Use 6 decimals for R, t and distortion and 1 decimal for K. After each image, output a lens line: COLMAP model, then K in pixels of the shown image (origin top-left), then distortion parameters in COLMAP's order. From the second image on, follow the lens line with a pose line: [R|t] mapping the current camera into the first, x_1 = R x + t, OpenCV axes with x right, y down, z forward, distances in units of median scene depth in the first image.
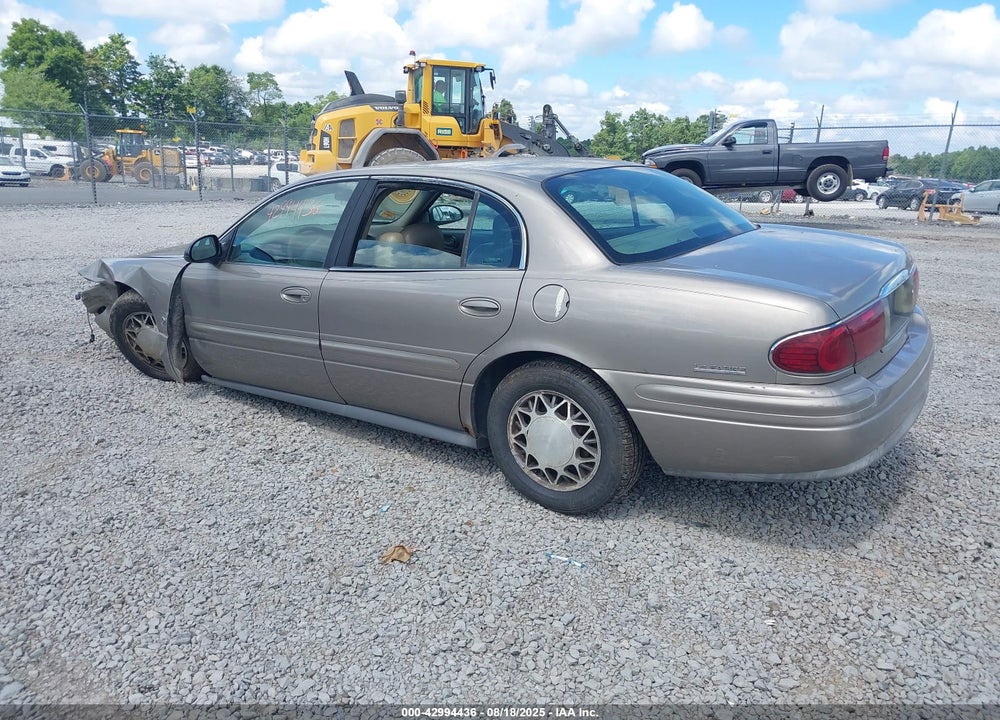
lens RADIAL K [[825.3, 0, 500.0], [0, 825.3, 360.0], [0, 0, 1]] dist [0.007724, 0.005358]
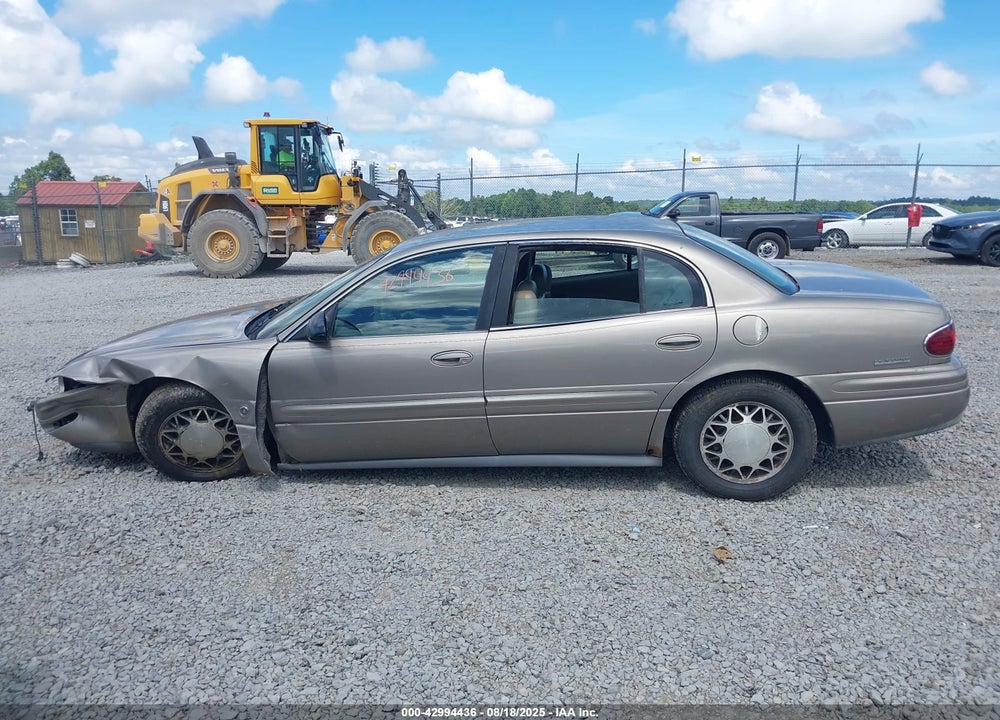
lens RADIAL K [[801.2, 0, 523.7], [0, 801.2, 390.8], [0, 0, 1]] dist [-0.011204, -0.002734]
pose [[0.860207, -0.151673, 0.486866, -0.758513], [0.157661, 0.987069, 0.028942, -0.061961], [-0.484960, 0.051864, 0.872997, 0.124461]]
